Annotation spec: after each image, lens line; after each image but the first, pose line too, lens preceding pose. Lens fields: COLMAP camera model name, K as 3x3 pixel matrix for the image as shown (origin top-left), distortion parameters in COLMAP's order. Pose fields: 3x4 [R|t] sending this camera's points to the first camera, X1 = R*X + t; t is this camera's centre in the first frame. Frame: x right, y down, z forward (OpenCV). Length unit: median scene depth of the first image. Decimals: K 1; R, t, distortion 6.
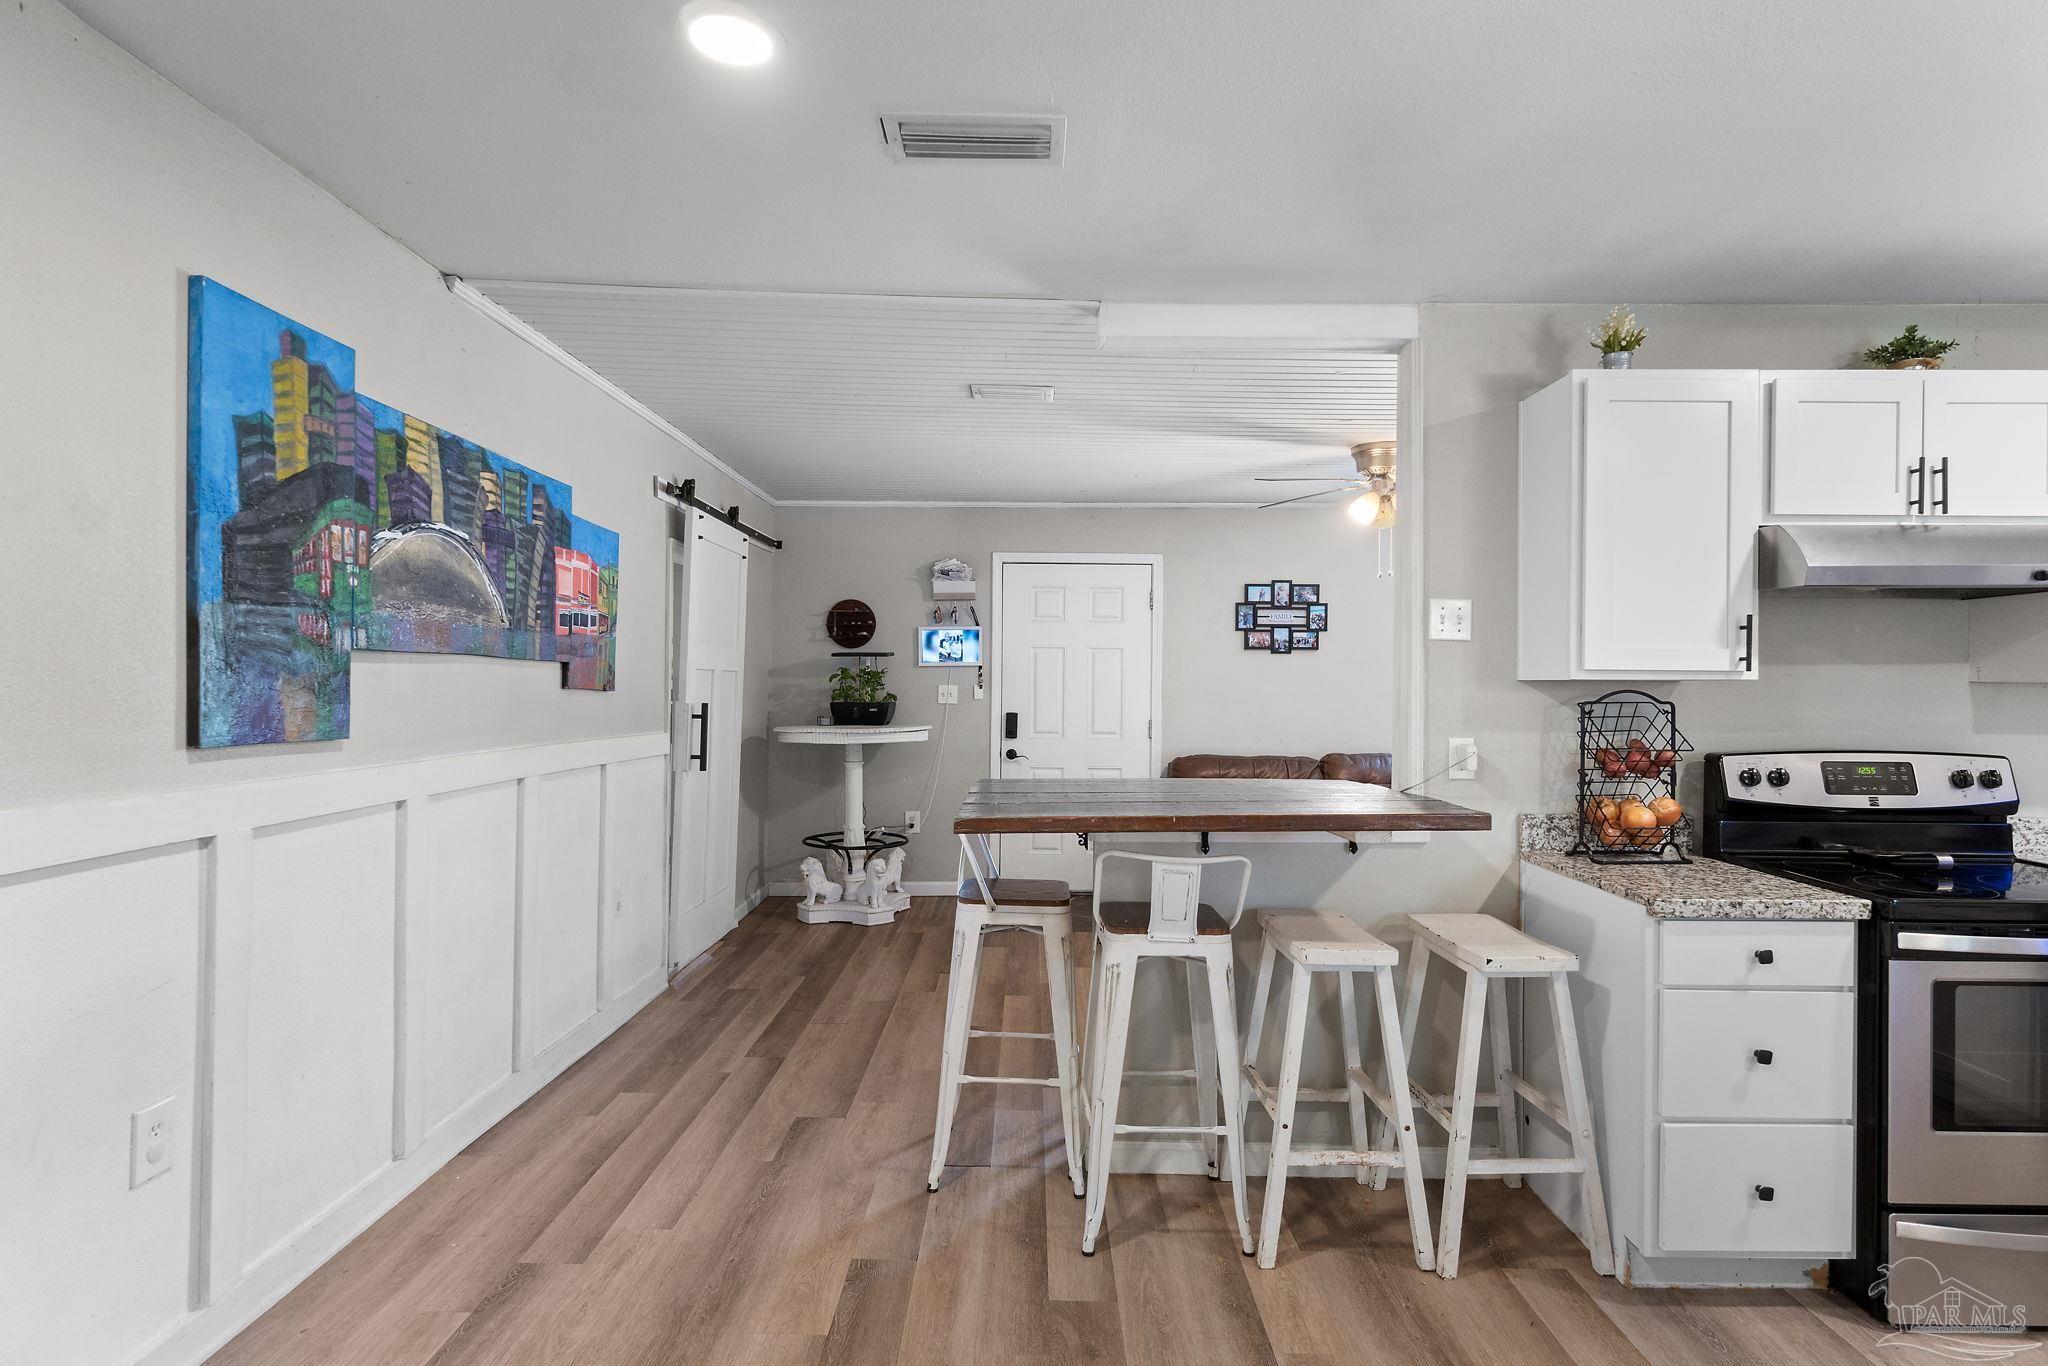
lens RADIAL K [[1064.7, 0, 1024.0], [0, 1064.7, 683.0], [0, 0, 1]] dist [-0.001268, -0.000645]
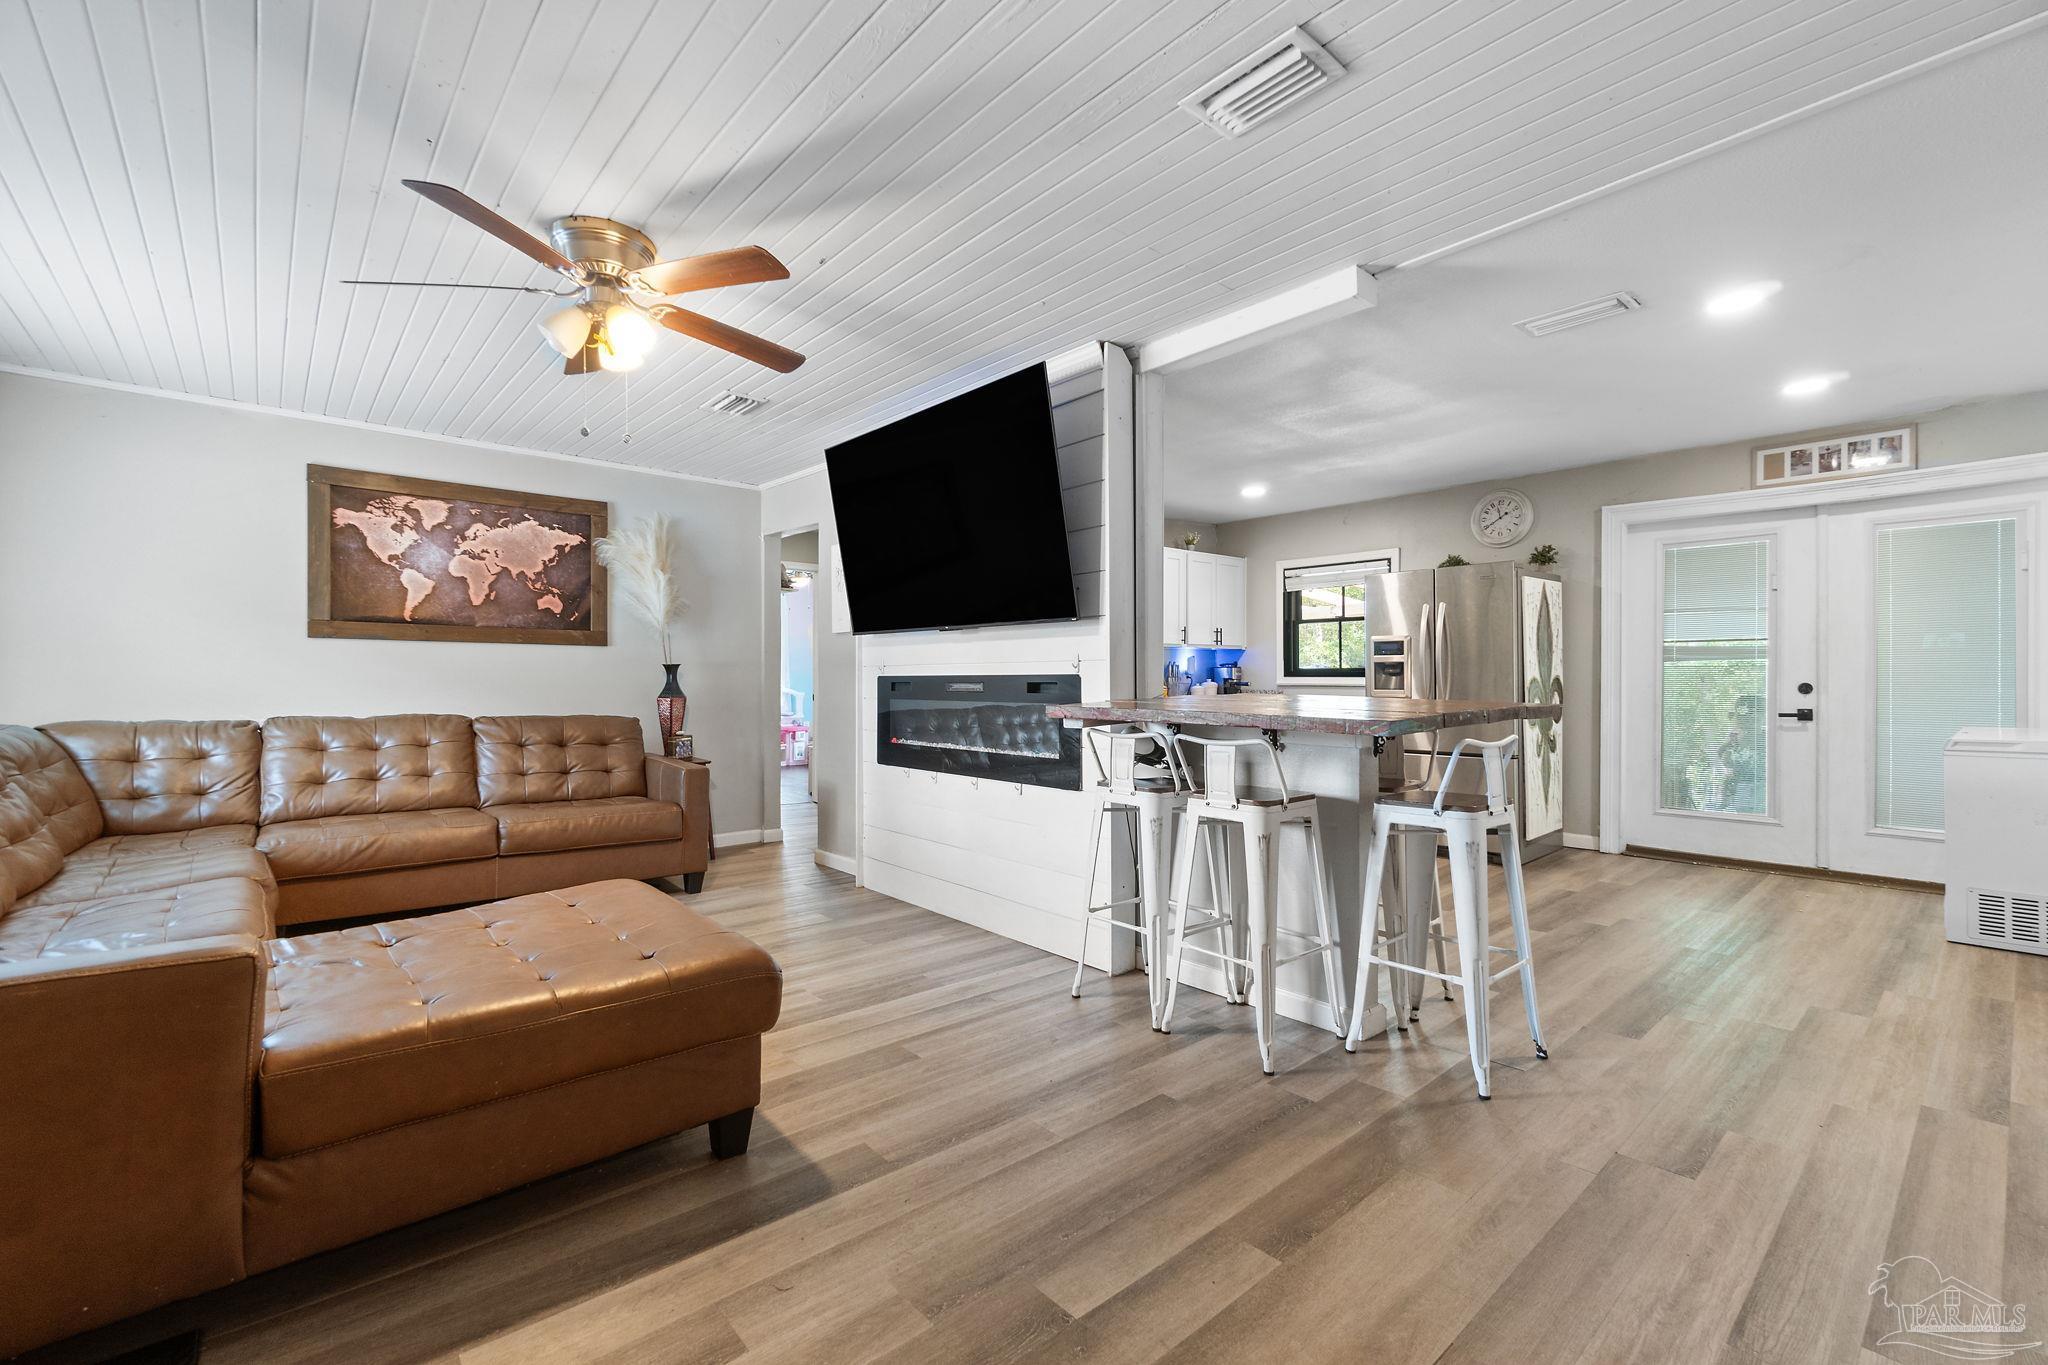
lens RADIAL K [[886.7, 0, 1024.1], [0, 886.7, 678.8], [0, 0, 1]] dist [-0.000880, 0.000833]
pose [[-0.660759, -0.007729, 0.750558, -0.365764], [-0.002842, 0.999966, 0.007796, 0.063940], [-0.750593, 0.003018, -0.660758, 1.755669]]
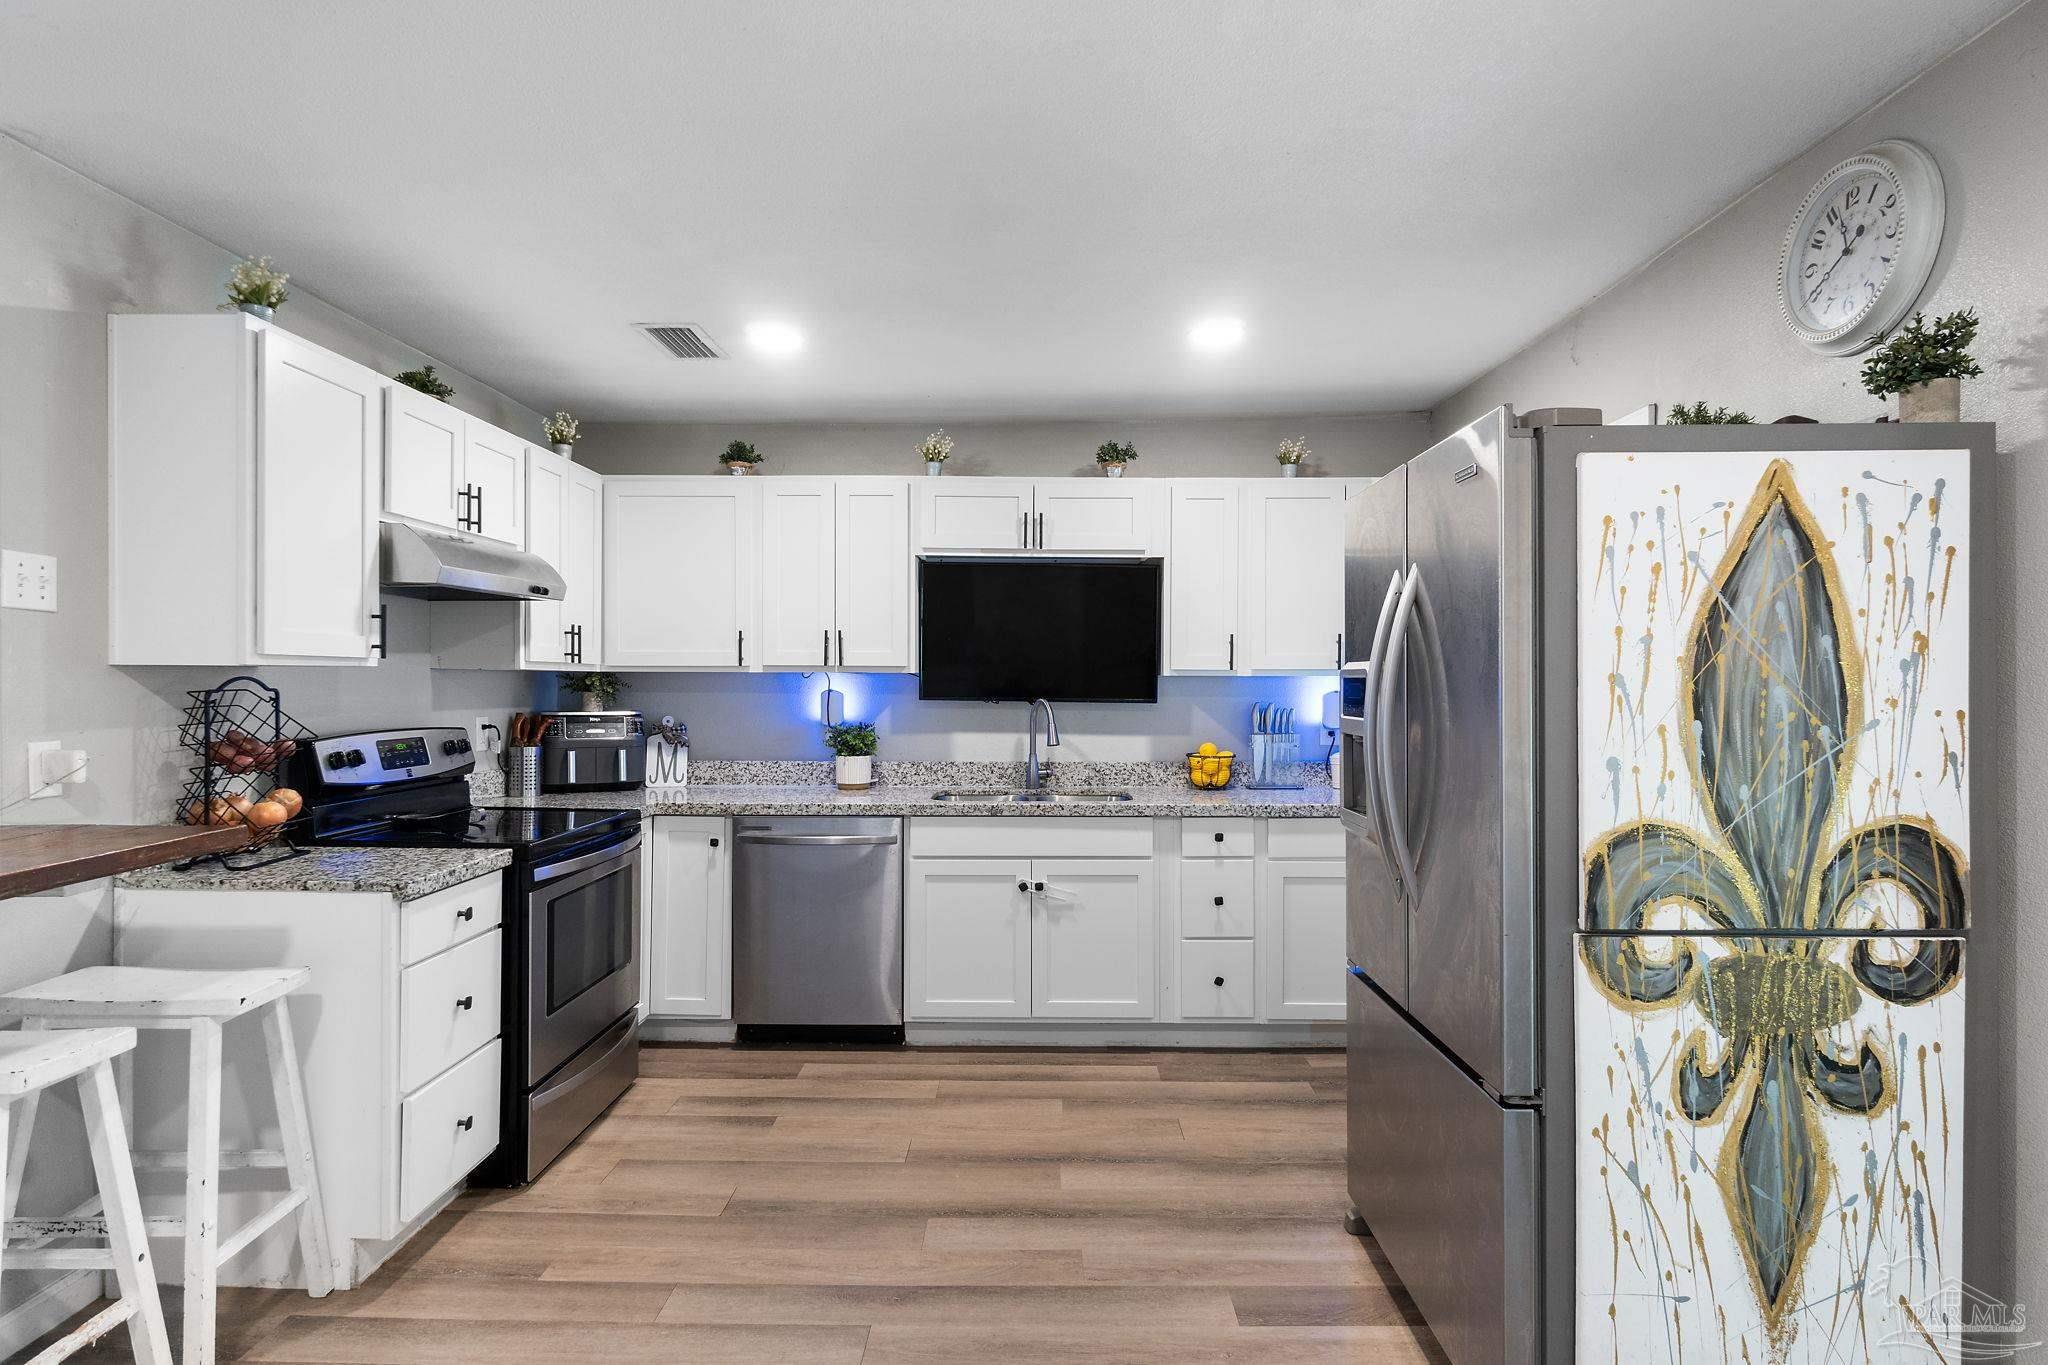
lens RADIAL K [[1076.7, 0, 1020.8], [0, 1076.7, 686.8], [0, 0, 1]] dist [0.001650, -0.000280]
pose [[0.012688, -0.014086, 0.999820, -0.296758], [-0.006172, 0.999881, 0.014165, -0.001512], [-0.999900, -0.006350, 0.012600, 0.277655]]
